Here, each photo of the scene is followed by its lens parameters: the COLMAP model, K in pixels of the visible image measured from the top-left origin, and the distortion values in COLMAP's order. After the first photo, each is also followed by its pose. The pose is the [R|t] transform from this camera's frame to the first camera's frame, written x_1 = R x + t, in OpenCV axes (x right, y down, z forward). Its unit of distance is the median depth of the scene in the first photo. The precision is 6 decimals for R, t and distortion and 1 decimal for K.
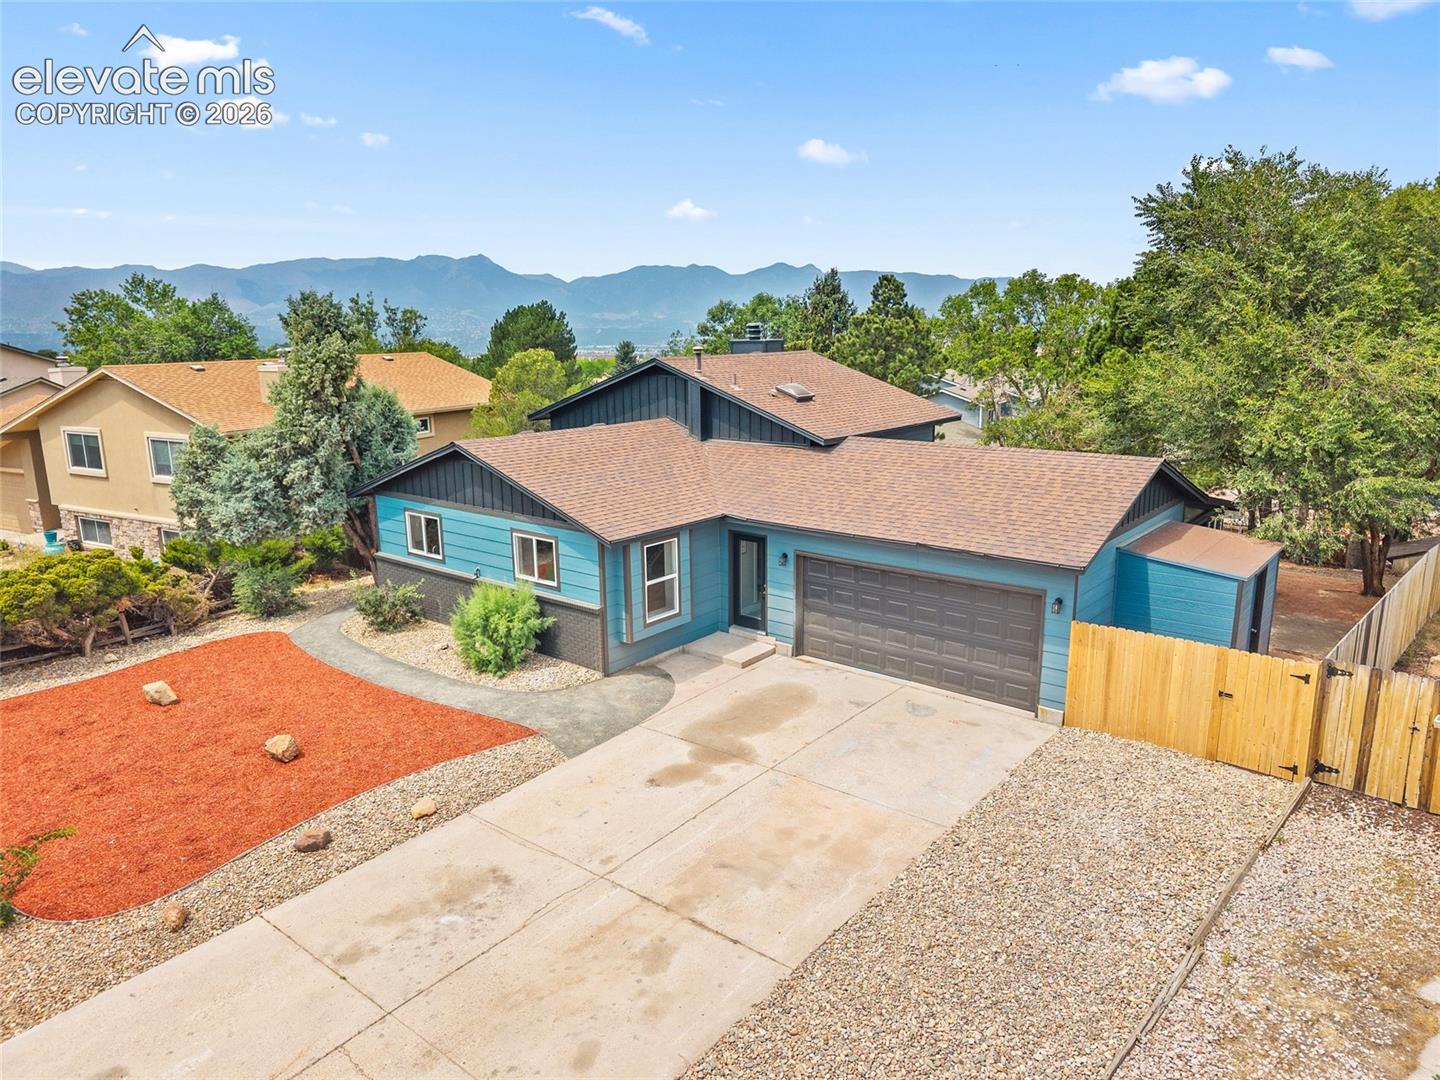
lens RADIAL K [[977.6, 0, 720.0], [0, 977.6, 540.0], [0, 0, 1]] dist [-0.004691, -0.004178]
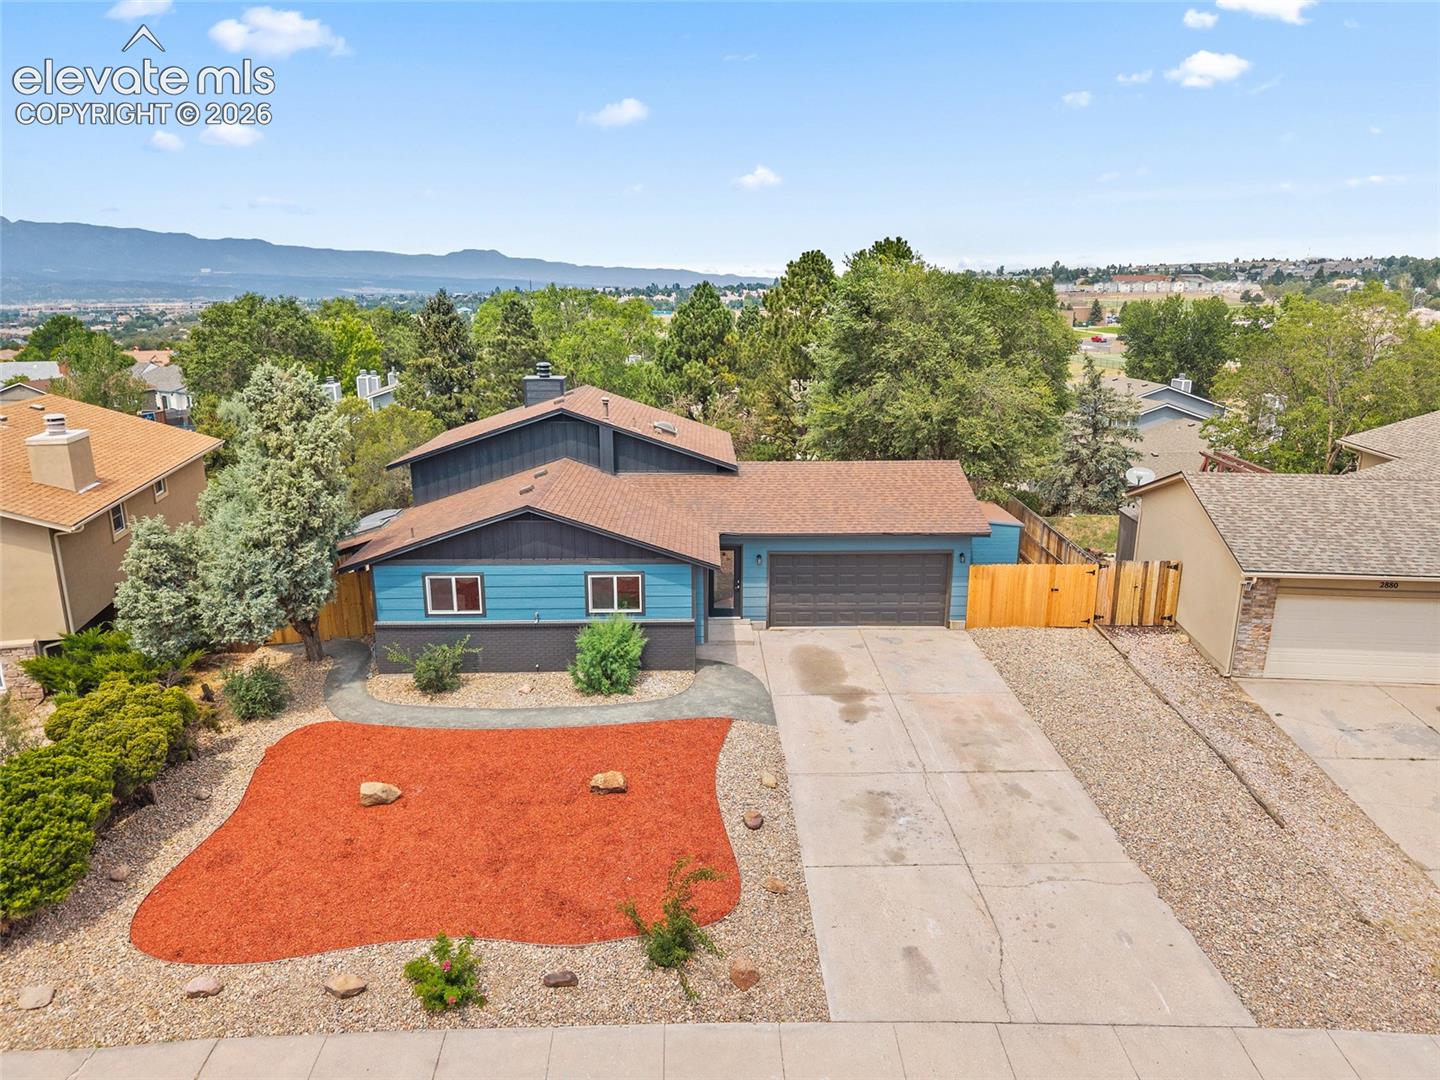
lens RADIAL K [[977.6, 0, 720.0], [0, 977.6, 540.0], [0, 0, 1]] dist [-0.004691, -0.004178]
pose [[0.755368, -0.153760, 0.637006, -0.909529], [0.131512, 0.987875, 0.082504, -0.137334], [-0.641968, 0.021453, 0.766431, -0.001948]]
